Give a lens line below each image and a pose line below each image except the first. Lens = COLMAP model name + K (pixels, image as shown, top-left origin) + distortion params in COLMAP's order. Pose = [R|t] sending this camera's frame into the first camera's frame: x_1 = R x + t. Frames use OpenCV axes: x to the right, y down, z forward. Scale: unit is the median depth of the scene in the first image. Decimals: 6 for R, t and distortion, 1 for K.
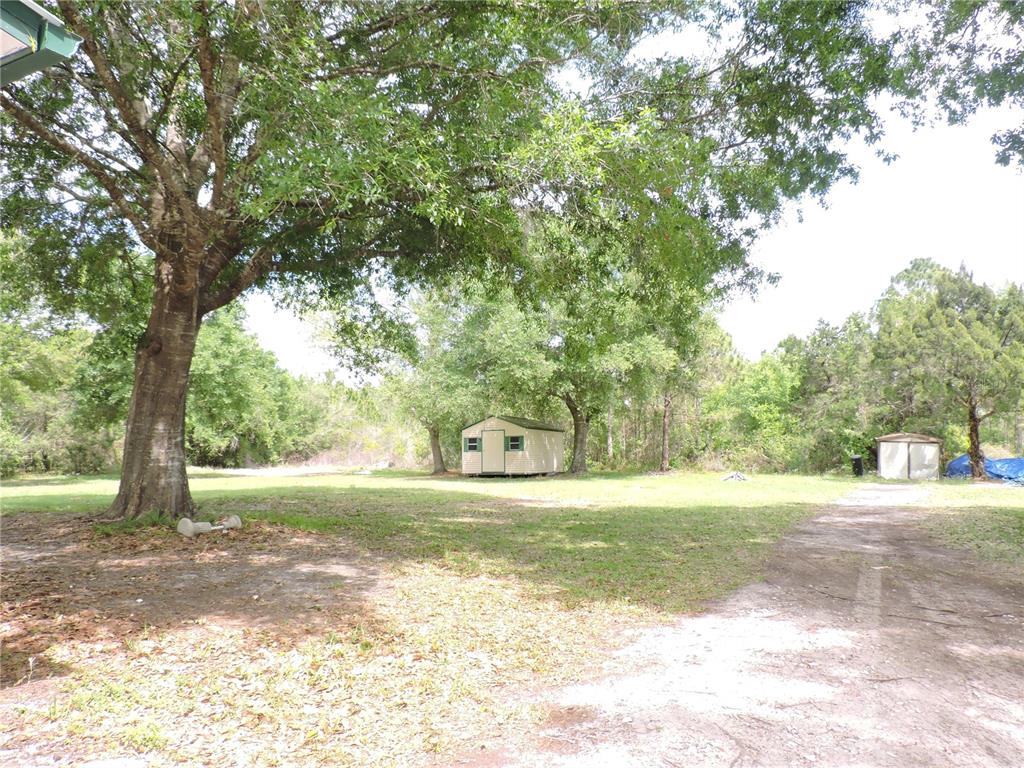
lens RADIAL K [[733.2, 0, 508.2], [0, 733.2, 383.9], [0, 0, 1]] dist [-0.018840, 0.006527]
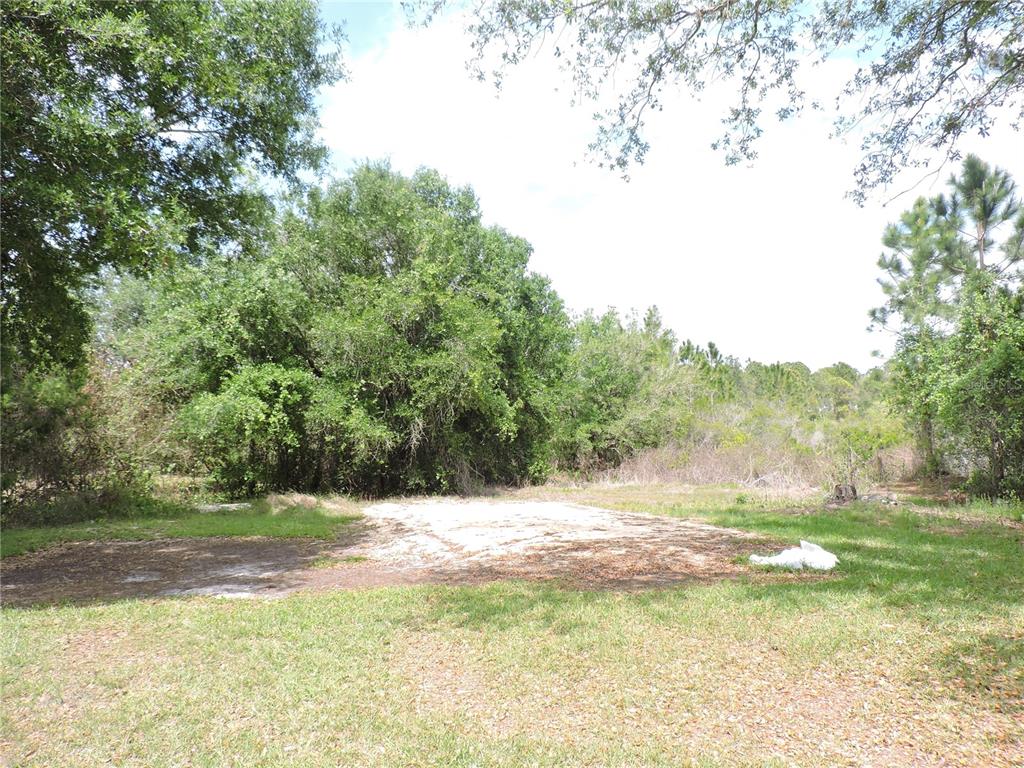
lens RADIAL K [[733.2, 0, 512.4], [0, 733.2, 384.1], [0, 0, 1]] dist [-0.018840, 0.006527]
pose [[0.898772, -0.049600, -0.435602, -0.203002], [0.050222, 0.998687, -0.010094, 0.087036], [0.435530, -0.012804, 0.900083, 0.936463]]
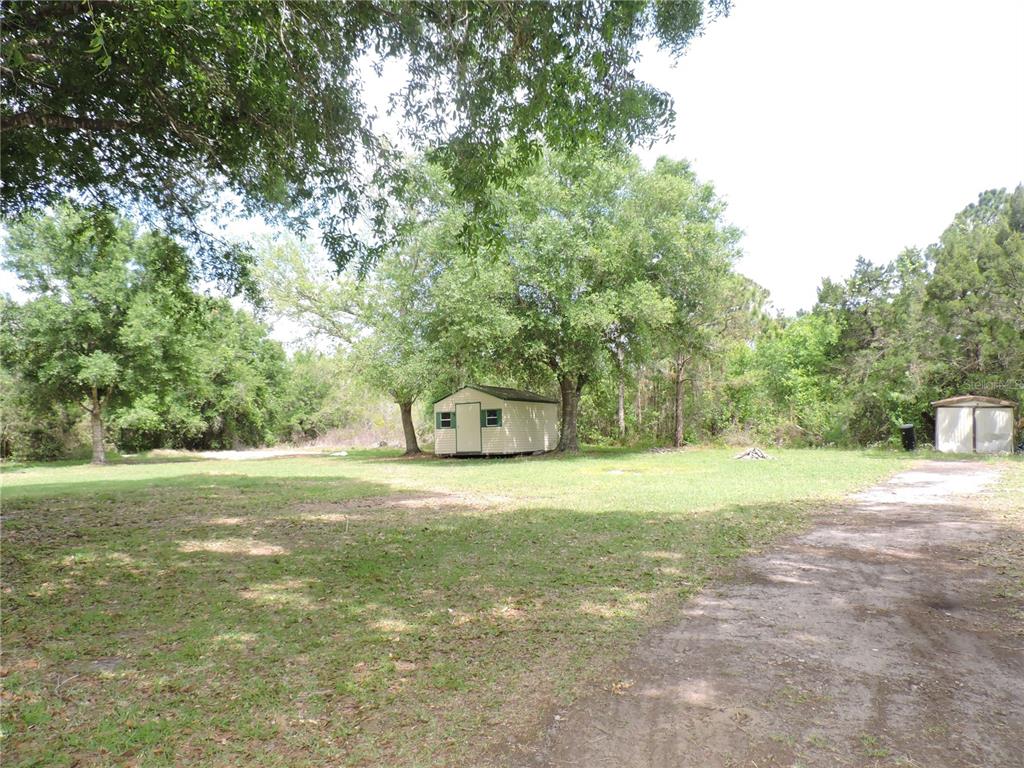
lens RADIAL K [[733.2, 0, 514.1], [0, 733.2, 385.2], [0, 0, 1]] dist [-0.018840, 0.006527]
pose [[0.997533, -0.022743, -0.066416, 0.090482], [0.025206, 0.999016, 0.036488, 0.012724], [0.065521, -0.038072, 0.997125, 0.155584]]
